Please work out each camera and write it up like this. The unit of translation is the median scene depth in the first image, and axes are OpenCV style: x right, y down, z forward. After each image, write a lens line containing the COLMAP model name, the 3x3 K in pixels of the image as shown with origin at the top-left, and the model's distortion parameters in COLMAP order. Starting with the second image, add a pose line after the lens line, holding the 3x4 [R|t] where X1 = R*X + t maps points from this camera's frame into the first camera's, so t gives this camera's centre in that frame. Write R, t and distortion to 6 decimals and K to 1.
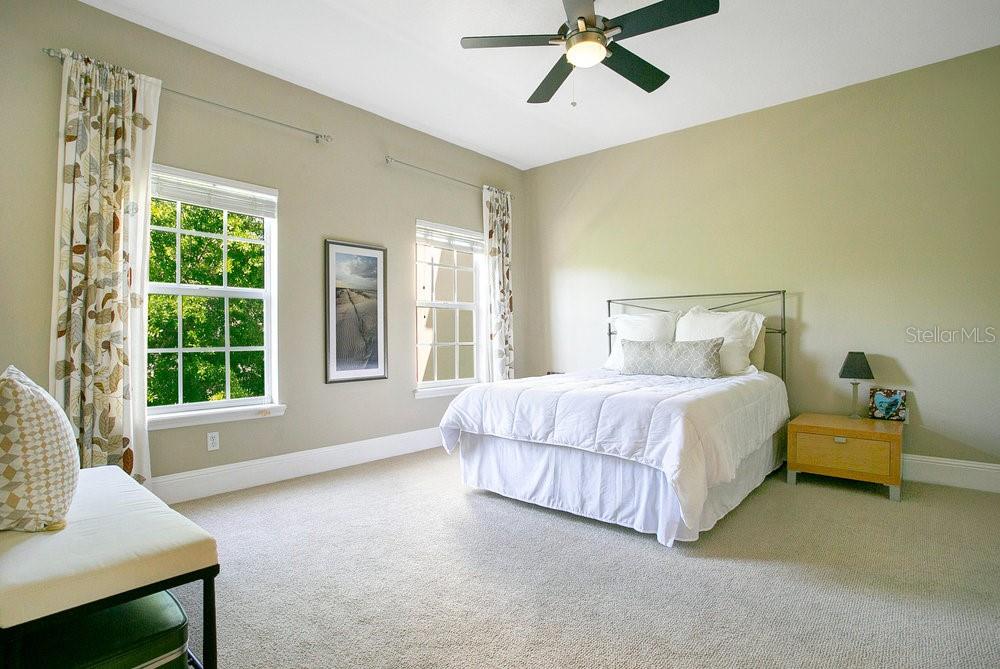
lens RADIAL K [[507.5, 0, 494.7], [0, 507.5, 332.7], [0, 0, 1]] dist [-0.073786, 0.030255]
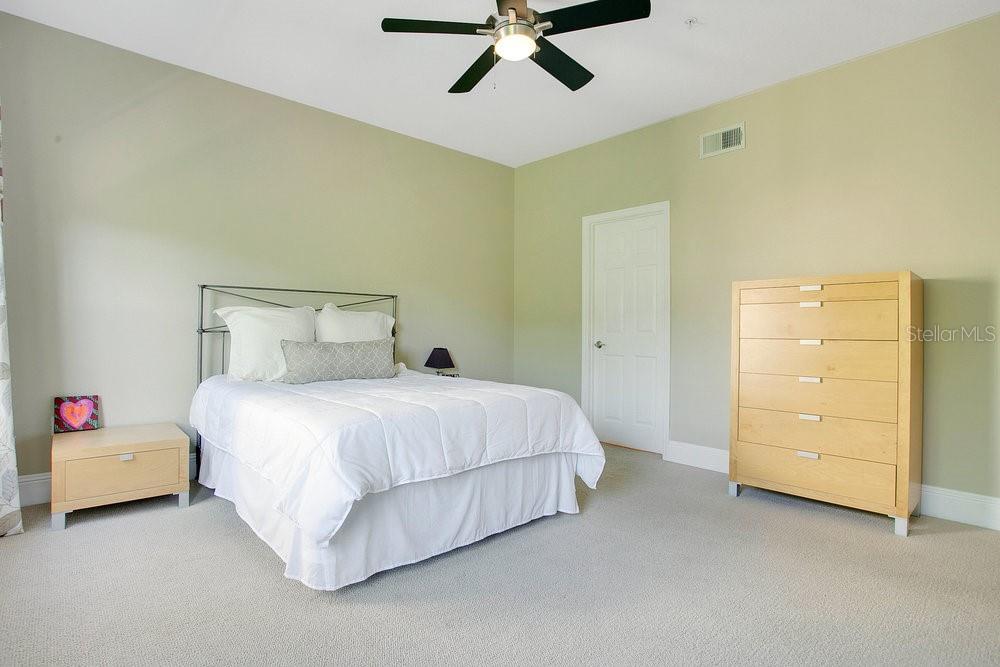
lens RADIAL K [[507.5, 0, 494.7], [0, 507.5, 331.7], [0, 0, 1]] dist [-0.073786, 0.030255]
pose [[0.092959, -0.001741, 0.995668, -0.749202], [-0.021226, 0.999768, 0.003729, -0.014988], [-0.995444, -0.021480, 0.092901, 0.893785]]
